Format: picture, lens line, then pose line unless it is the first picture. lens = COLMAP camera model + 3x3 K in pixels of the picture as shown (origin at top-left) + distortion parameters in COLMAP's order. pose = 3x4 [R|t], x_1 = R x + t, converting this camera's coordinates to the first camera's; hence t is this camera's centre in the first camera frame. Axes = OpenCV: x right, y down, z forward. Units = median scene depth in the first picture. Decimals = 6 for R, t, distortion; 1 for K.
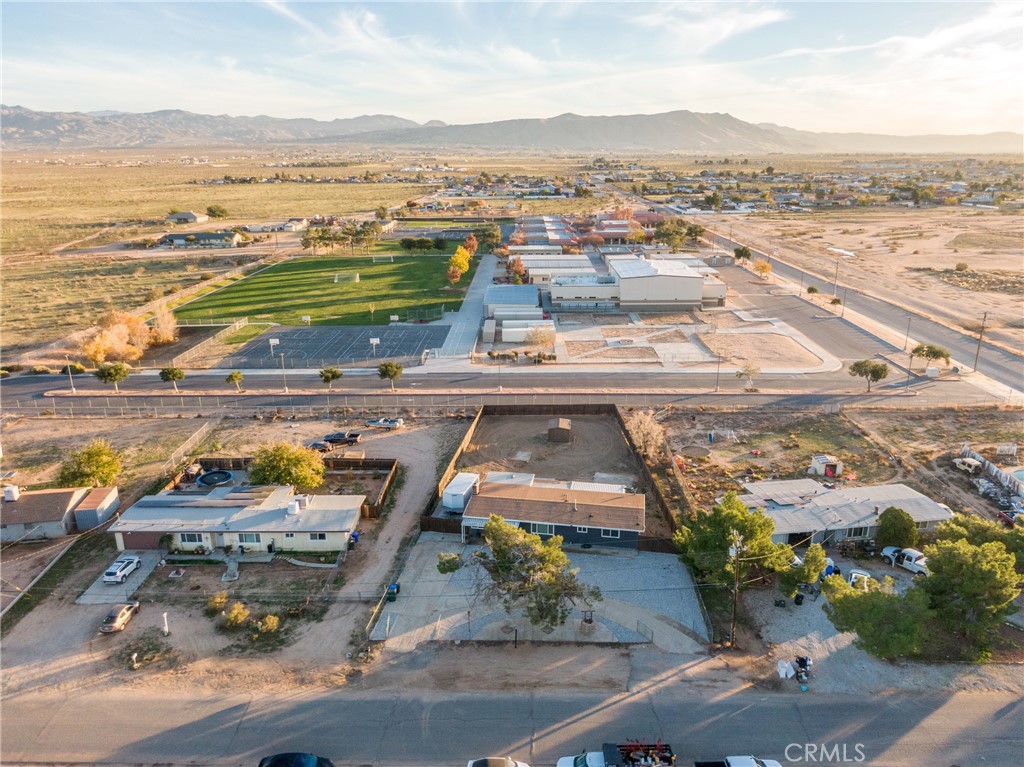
lens RADIAL K [[736.2, 0, 512.0], [0, 736.2, 383.5], [0, 0, 1]] dist [0.041930, -0.051484]
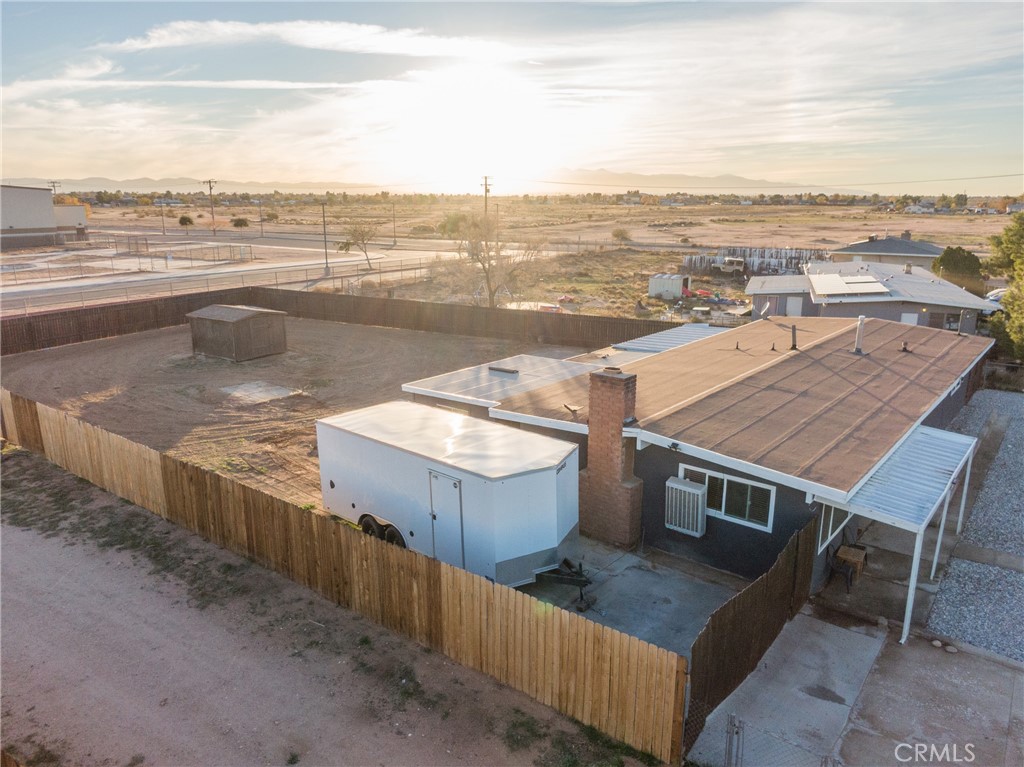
lens RADIAL K [[736.2, 0, 512.0], [0, 736.2, 383.5], [0, 0, 1]] dist [0.041930, -0.051484]
pose [[0.489372, -0.209435, 0.846553, -0.160130], [0.258873, 0.961866, 0.088316, 0.082740], [-0.832767, 0.175930, 0.524927, 0.657760]]
